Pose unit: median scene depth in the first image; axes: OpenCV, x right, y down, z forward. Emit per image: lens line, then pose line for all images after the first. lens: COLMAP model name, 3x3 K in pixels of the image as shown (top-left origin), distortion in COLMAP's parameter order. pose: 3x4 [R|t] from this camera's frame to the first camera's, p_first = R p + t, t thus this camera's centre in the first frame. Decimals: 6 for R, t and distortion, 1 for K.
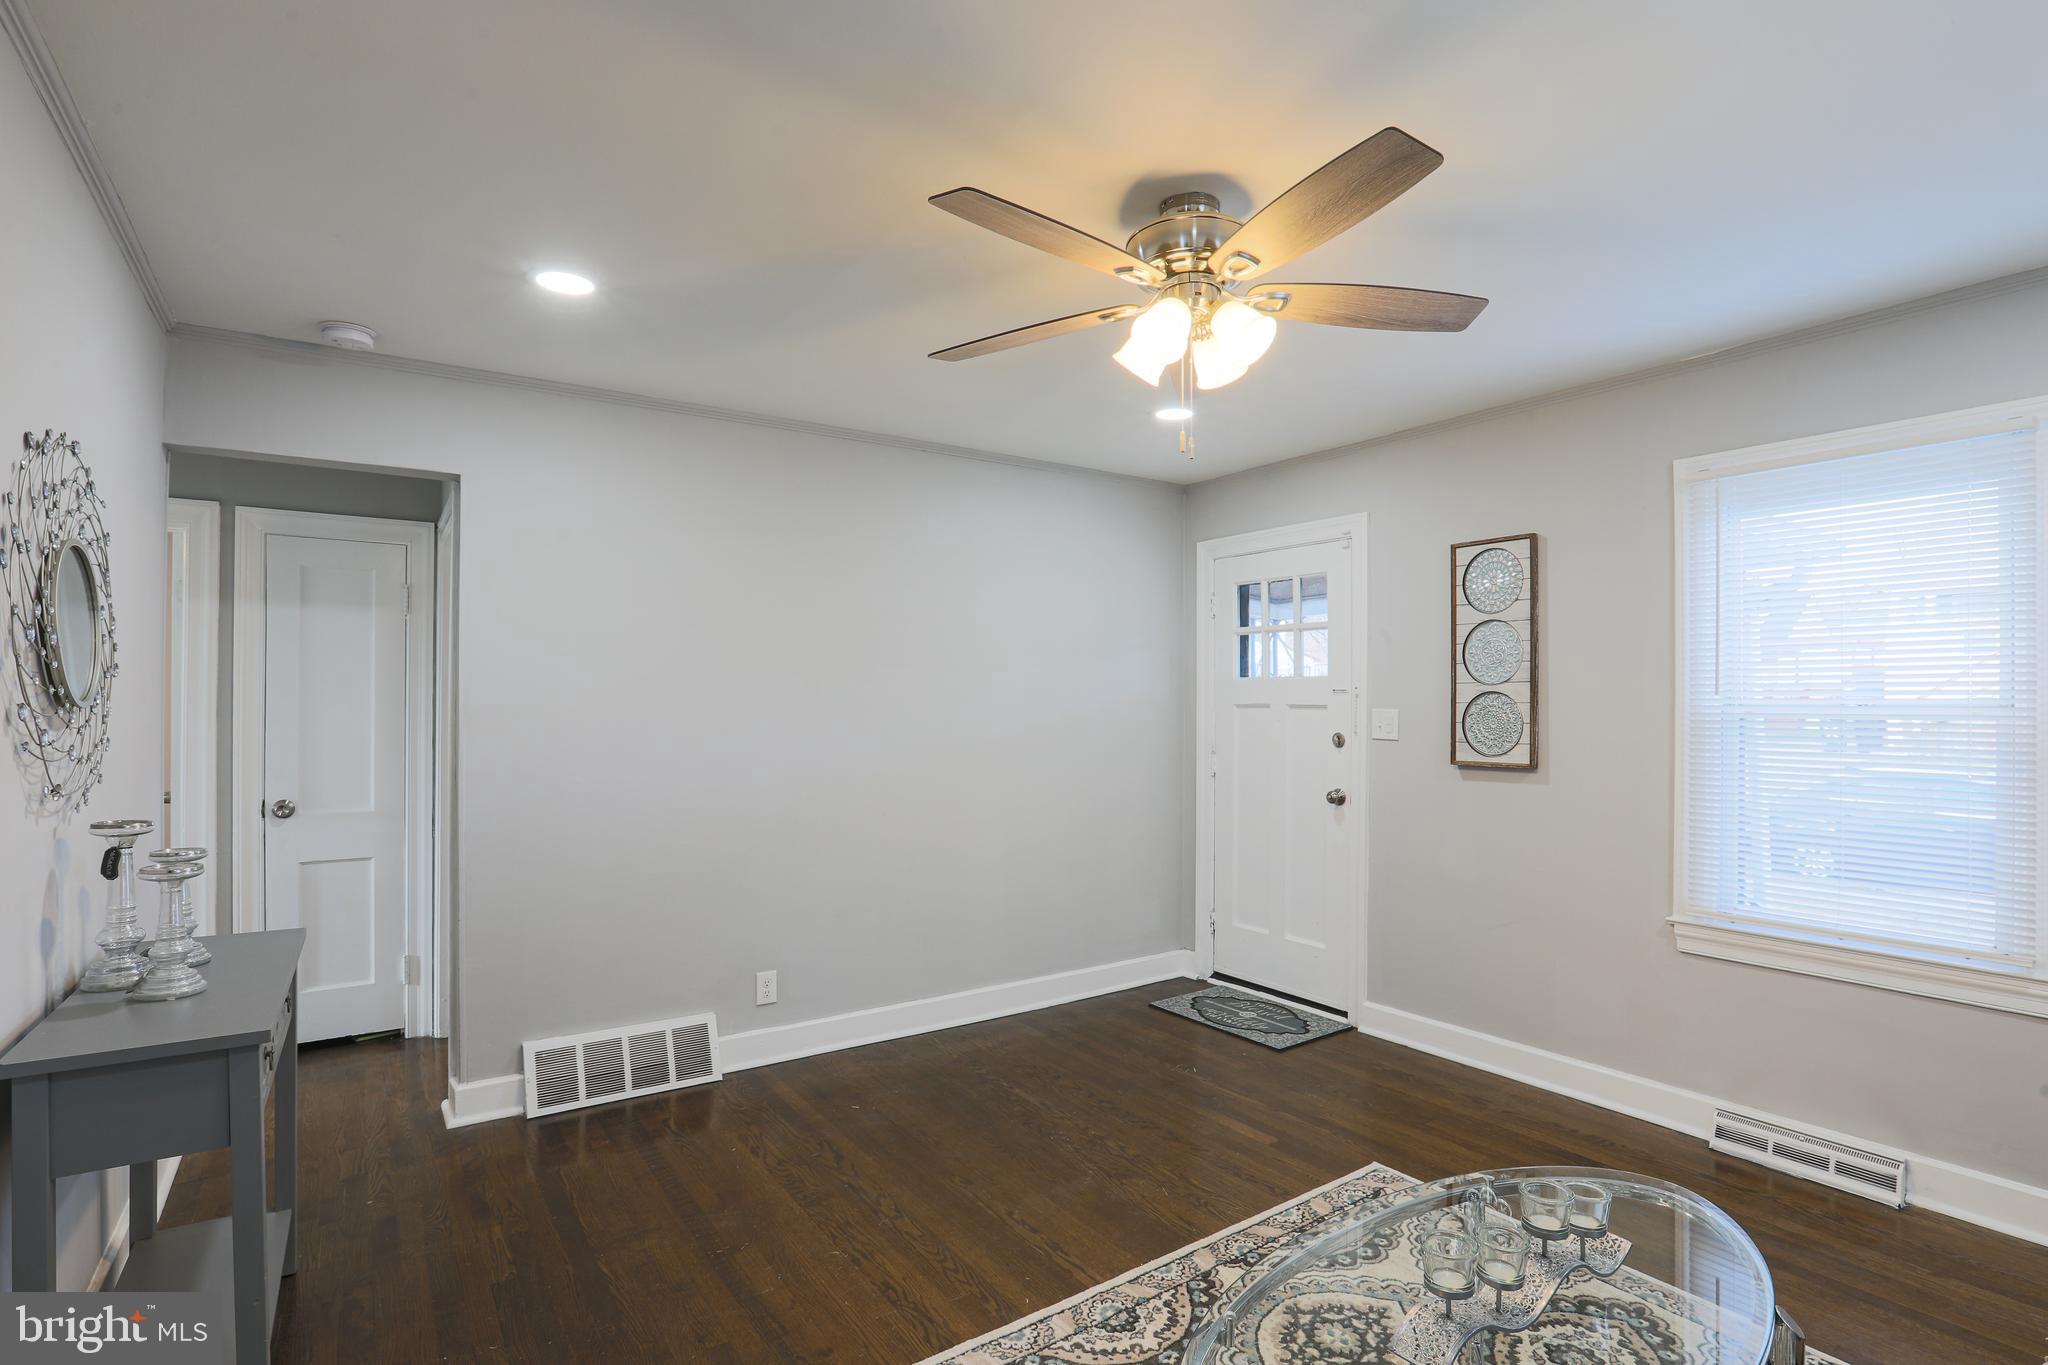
lens RADIAL K [[1001.4, 0, 1030.3], [0, 1001.4, 694.2], [0, 0, 1]] dist [-0.061273, 0.017688]
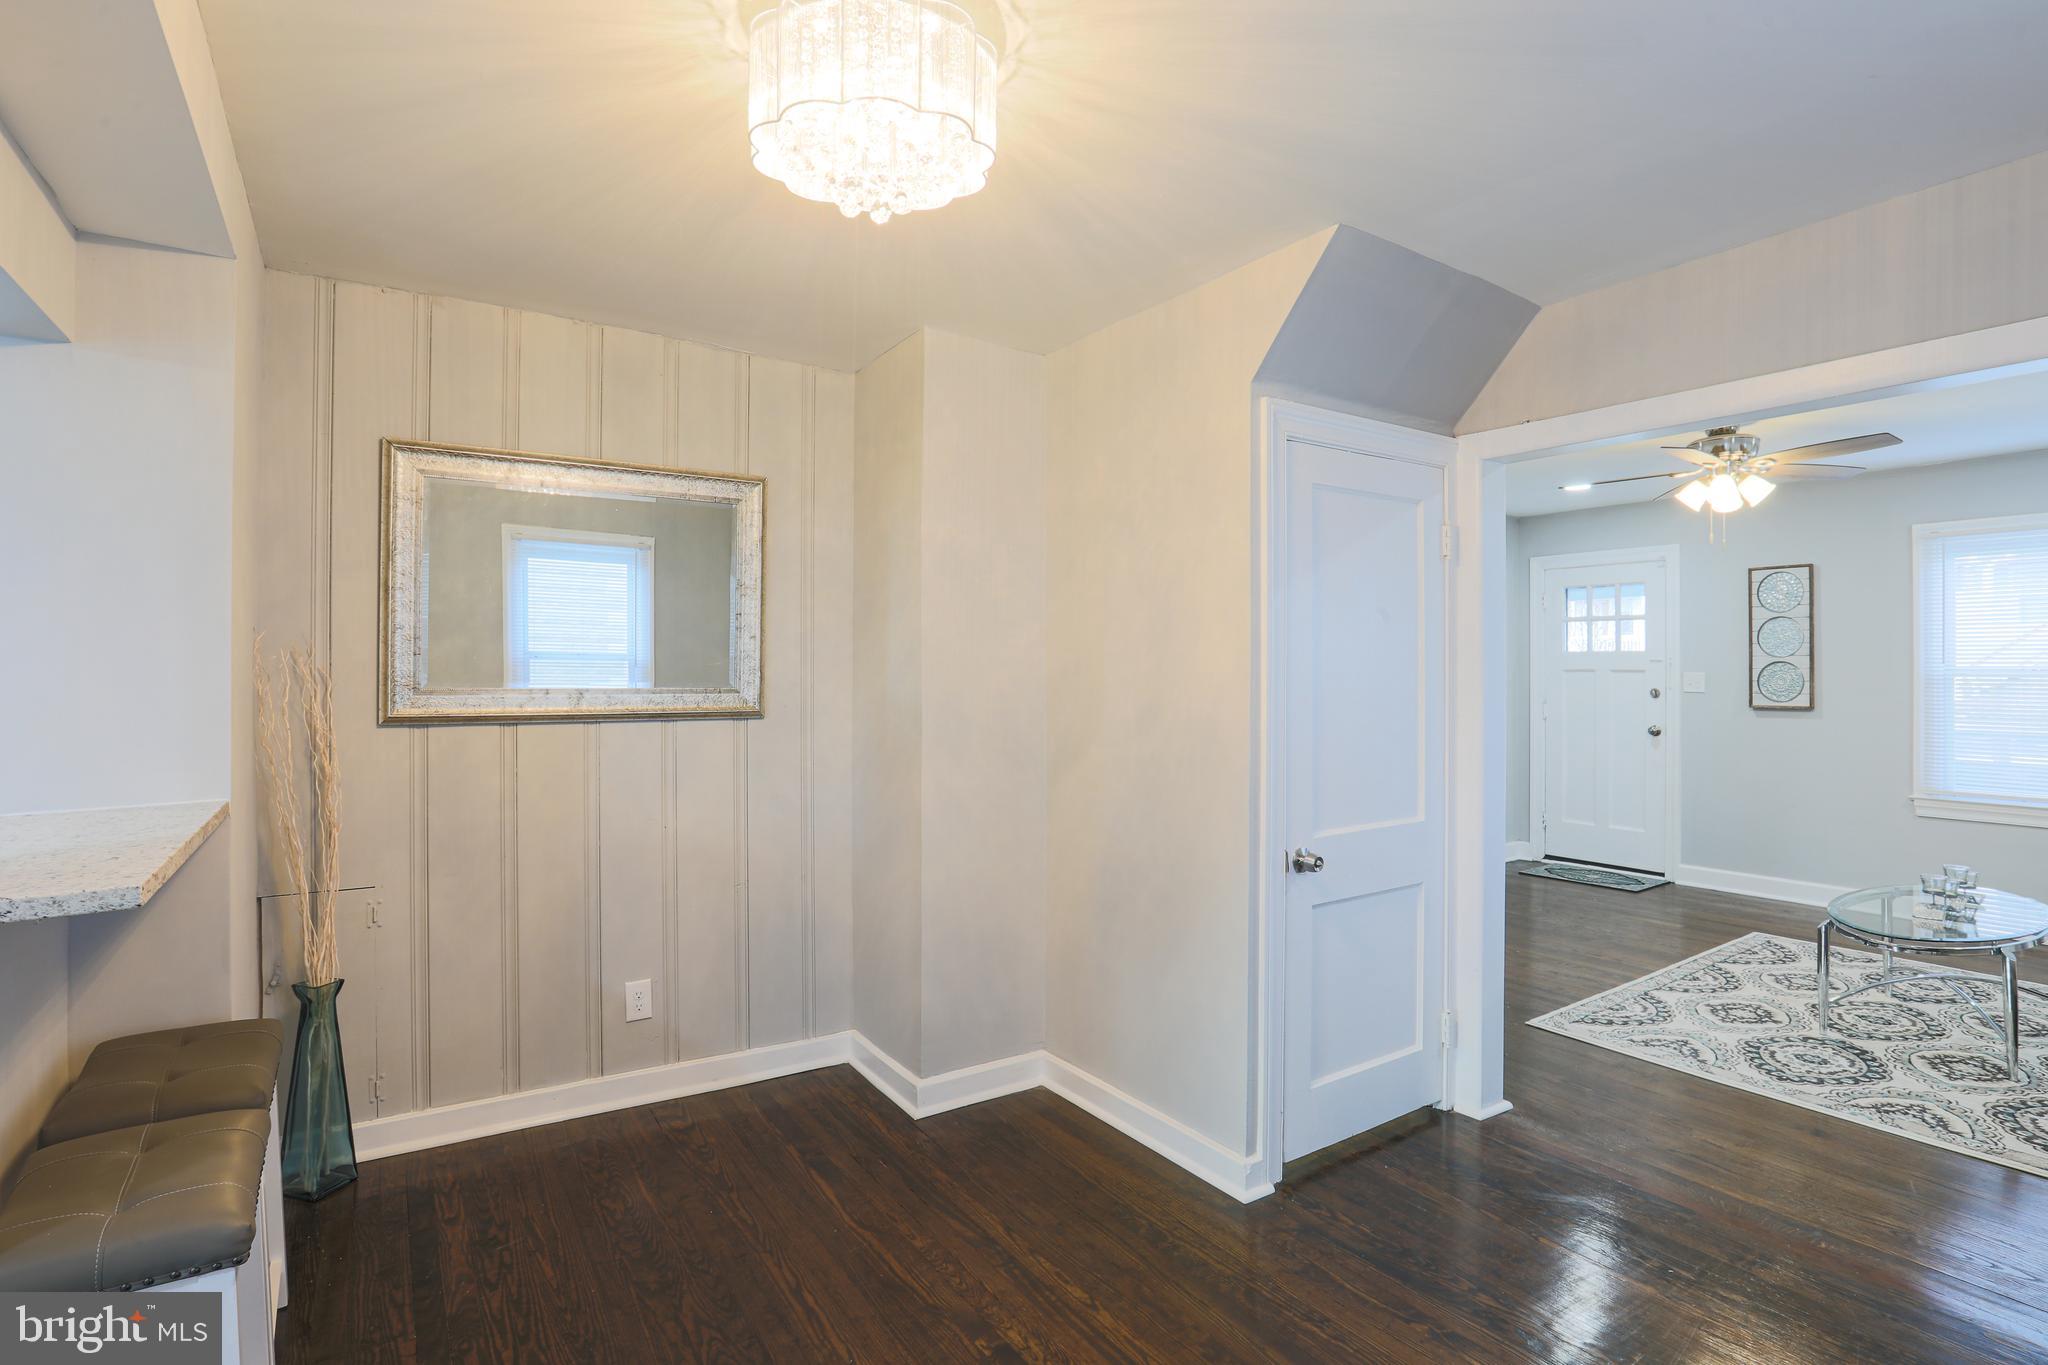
lens RADIAL K [[1012.2, 0, 1035.4], [0, 1012.2, 658.9], [0, 0, 1]] dist [-0.054924, 0.018485]
pose [[0.999921, -0.002970, -0.012176, -0.704919], [0.002944, 0.999993, -0.002162, -0.006529], [0.012182, 0.002126, 0.999924, -0.599052]]
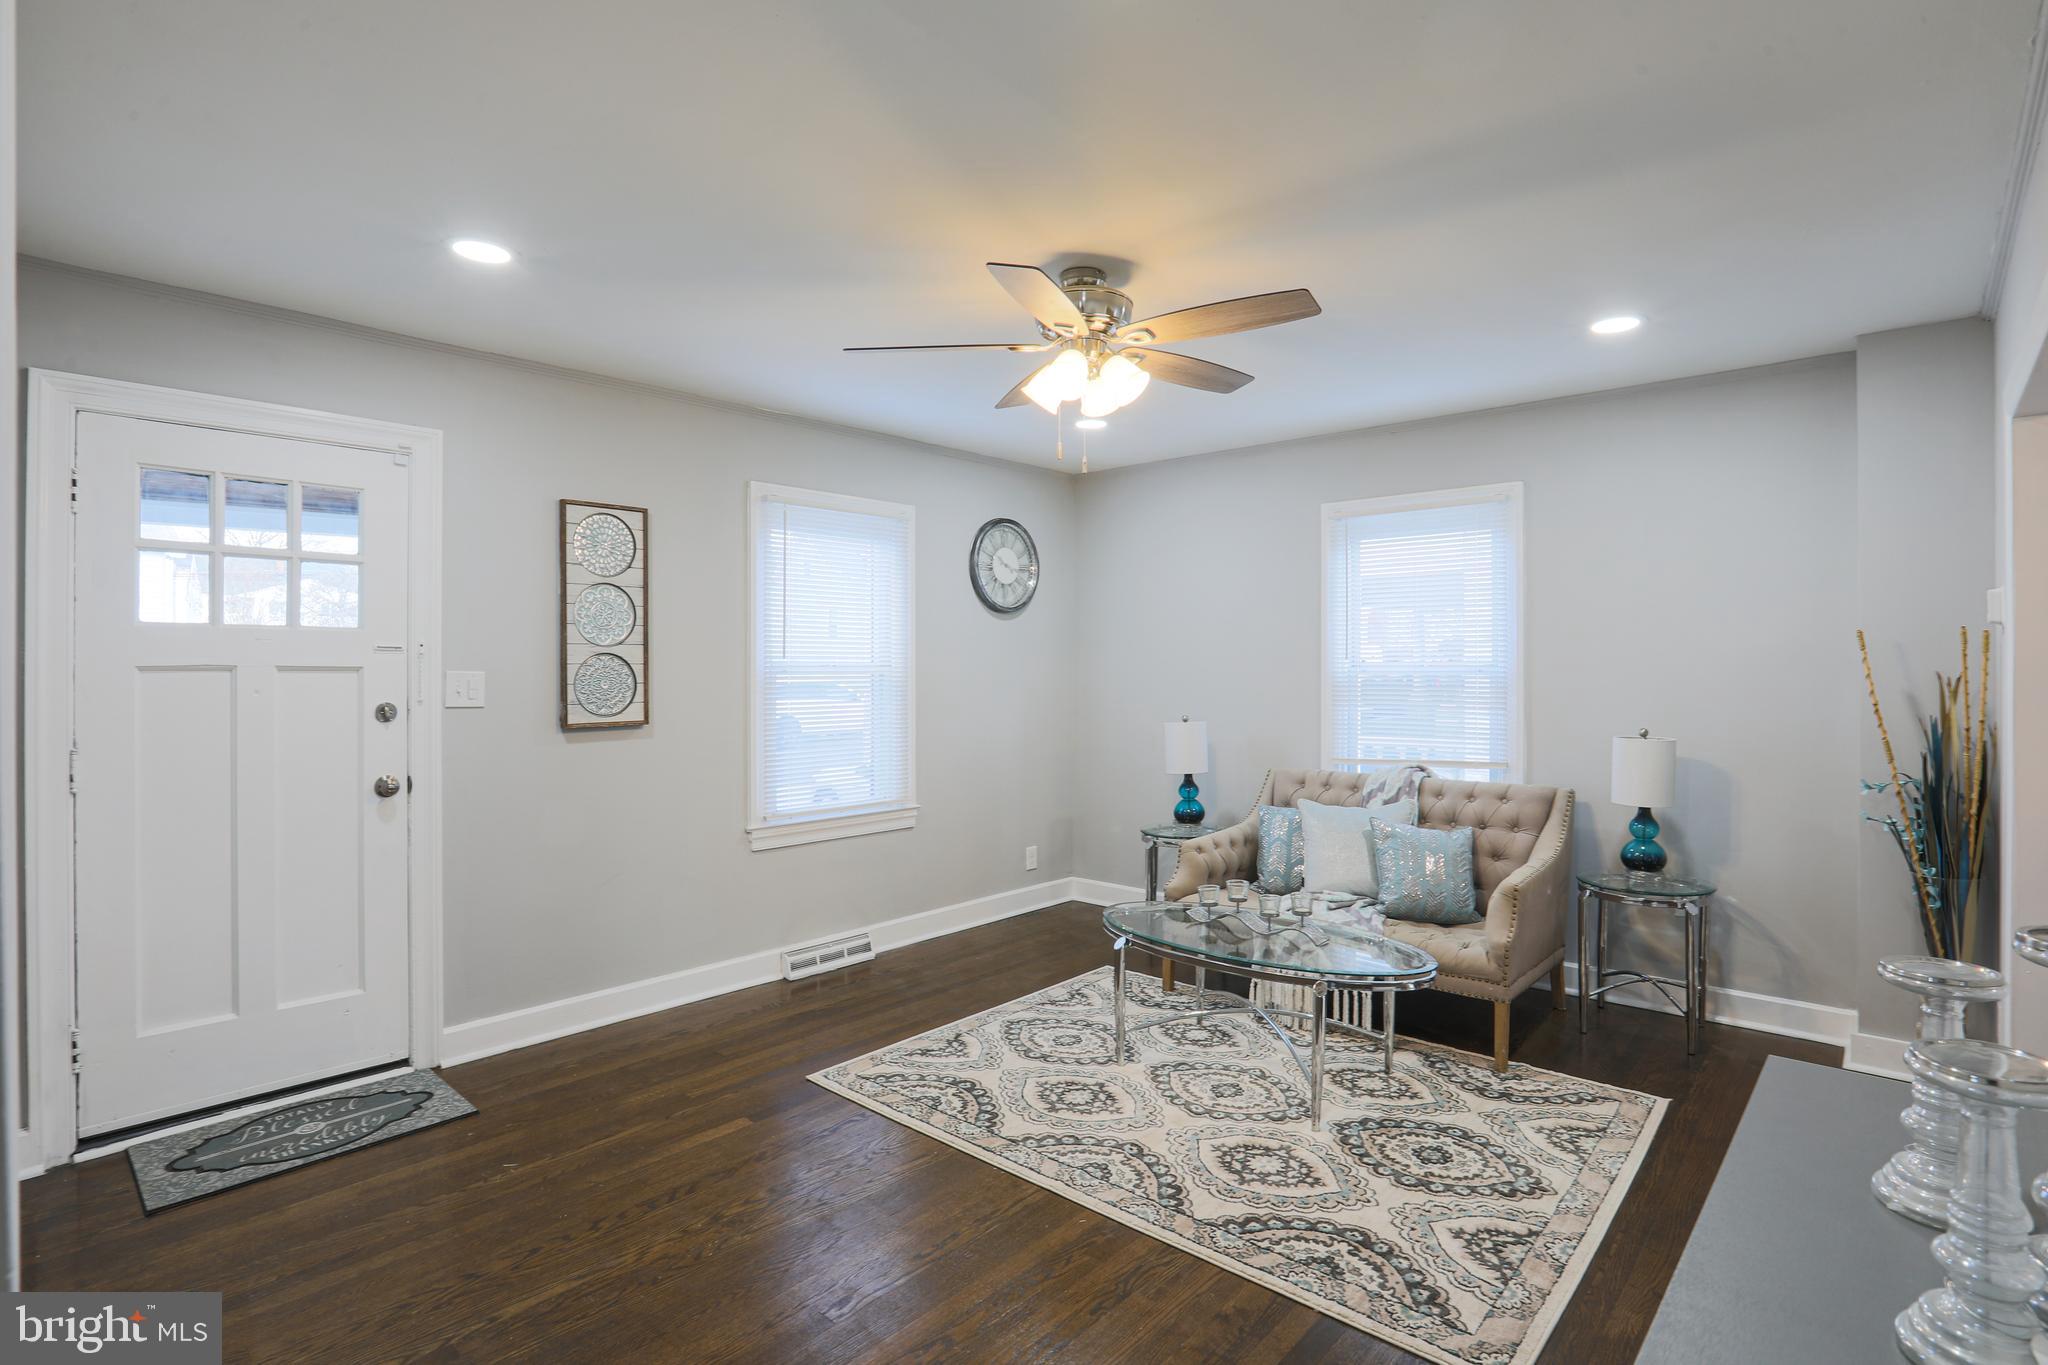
lens RADIAL K [[993.1, 0, 1032.1], [0, 993.1, 672.0], [0, 0, 1]] dist [-0.063422, 0.026824]
pose [[-0.228109, -0.000670, 0.973635, -0.612083], [-0.000878, 0.999999, 0.000482, 0.016125], [-0.973635, -0.000745, -0.228109, 0.786362]]
